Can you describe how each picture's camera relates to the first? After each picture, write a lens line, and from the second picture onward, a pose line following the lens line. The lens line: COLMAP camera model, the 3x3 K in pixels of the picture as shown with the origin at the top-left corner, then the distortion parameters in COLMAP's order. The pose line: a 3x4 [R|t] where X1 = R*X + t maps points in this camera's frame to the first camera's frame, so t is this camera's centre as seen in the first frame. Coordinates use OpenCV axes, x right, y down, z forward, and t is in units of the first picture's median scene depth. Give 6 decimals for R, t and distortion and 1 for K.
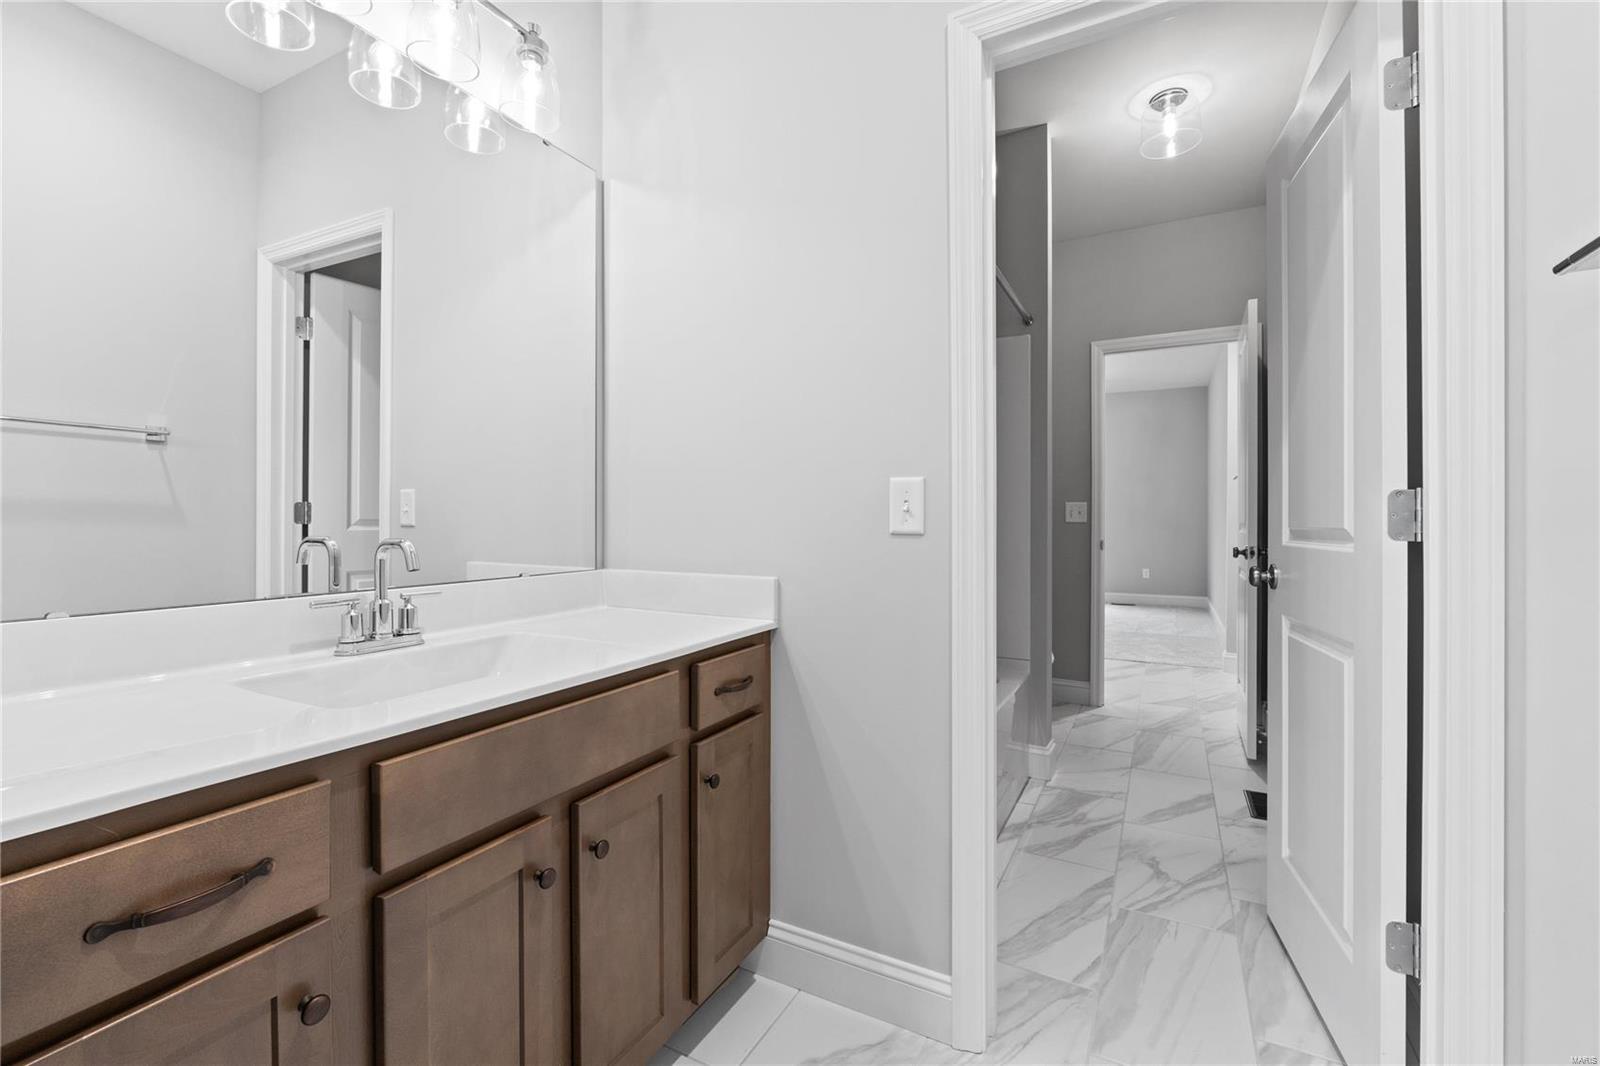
lens RADIAL K [[681.5, 0, 802.9], [0, 681.5, 528.2], [0, 0, 1]] dist [-0.002453, -0.000096]
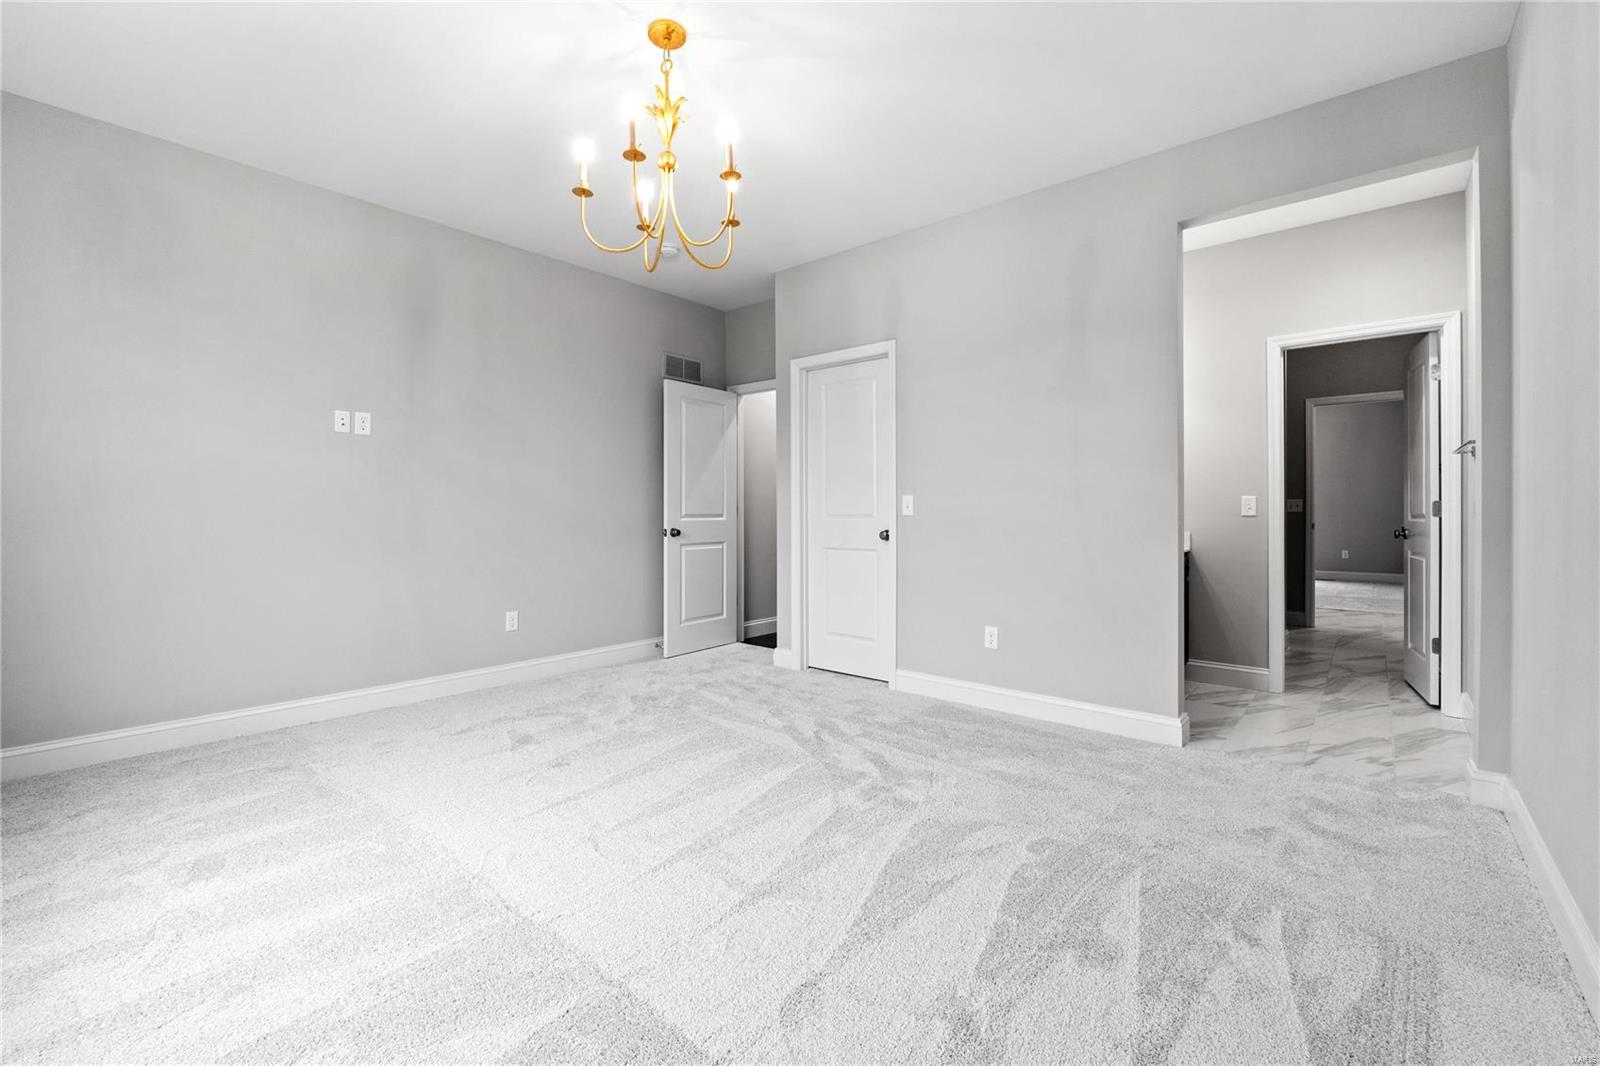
lens RADIAL K [[678.3, 0, 806.0], [0, 678.3, 521.2], [0, 0, 1]] dist [-0.003952, -0.000153]
pose [[0.978781, -0.002475, -0.204897, -0.428725], [0.002901, 0.999994, 0.001782, 0.007505], [0.204891, -0.002339, 0.978782, -0.853464]]
